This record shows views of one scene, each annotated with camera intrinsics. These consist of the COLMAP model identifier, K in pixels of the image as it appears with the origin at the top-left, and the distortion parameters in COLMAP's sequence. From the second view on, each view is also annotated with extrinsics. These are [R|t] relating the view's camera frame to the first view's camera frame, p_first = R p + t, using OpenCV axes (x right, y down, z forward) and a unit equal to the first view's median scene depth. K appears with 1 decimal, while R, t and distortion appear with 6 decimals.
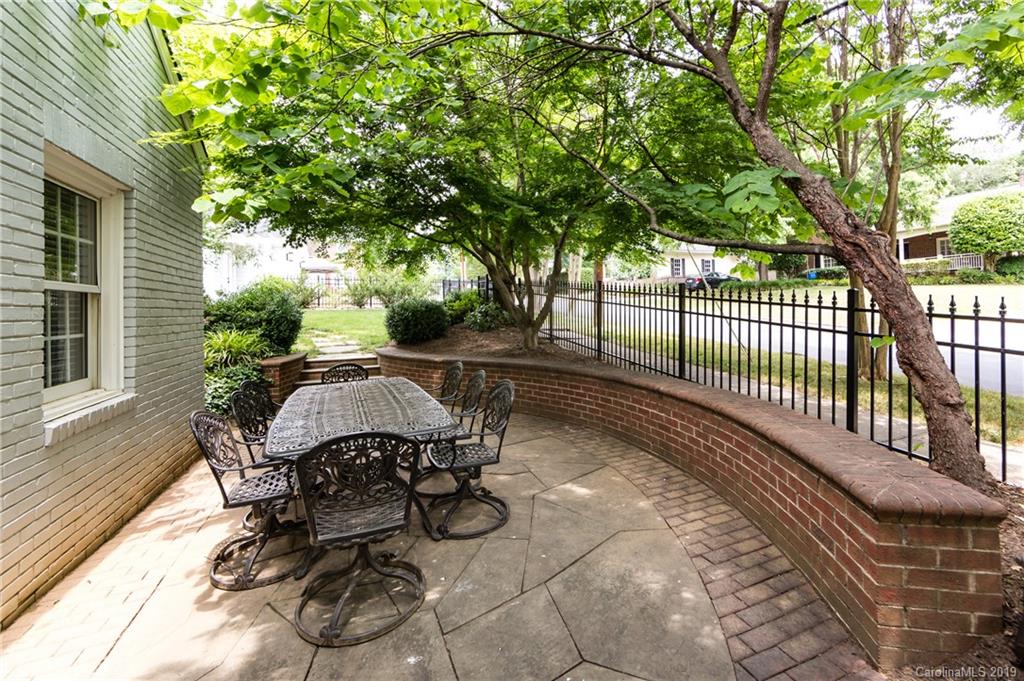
lens RADIAL K [[424.0, 0, 527.9], [0, 424.0, 312.0], [0, 0, 1]] dist [-0.002628, -0.000067]
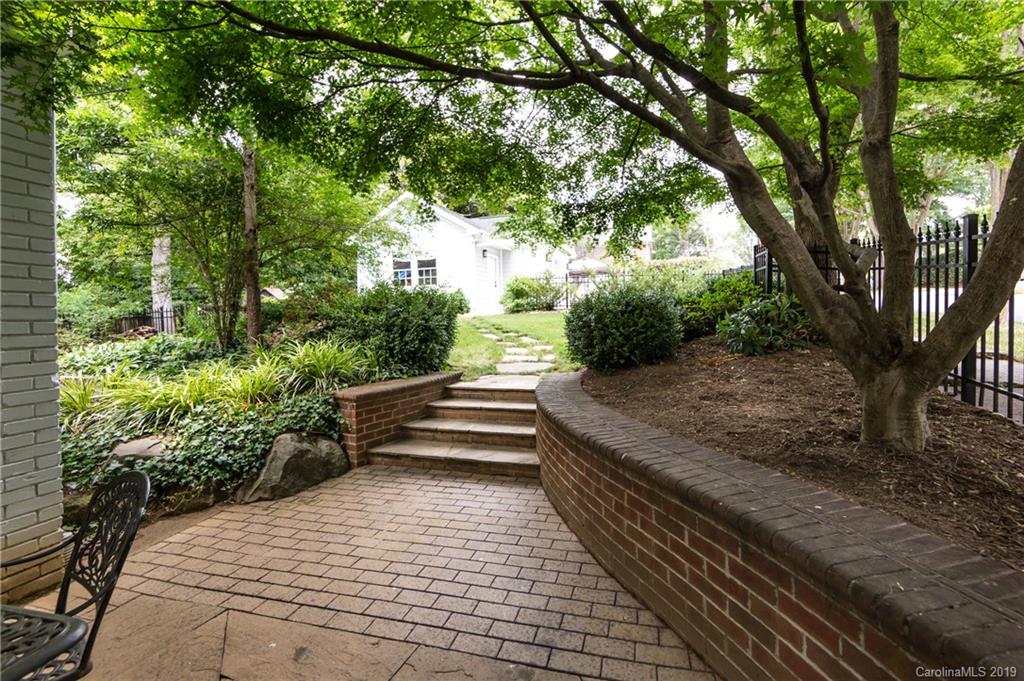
lens RADIAL K [[424.0, 0, 520.2], [0, 424.0, 321.2], [0, 0, 1]] dist [-0.002628, -0.000067]
pose [[0.772025, 0.012996, -0.635459, -0.007446], [-0.000396, 0.999801, 0.019967, -0.000810], [0.635592, -0.015164, 0.771876, 0.509461]]
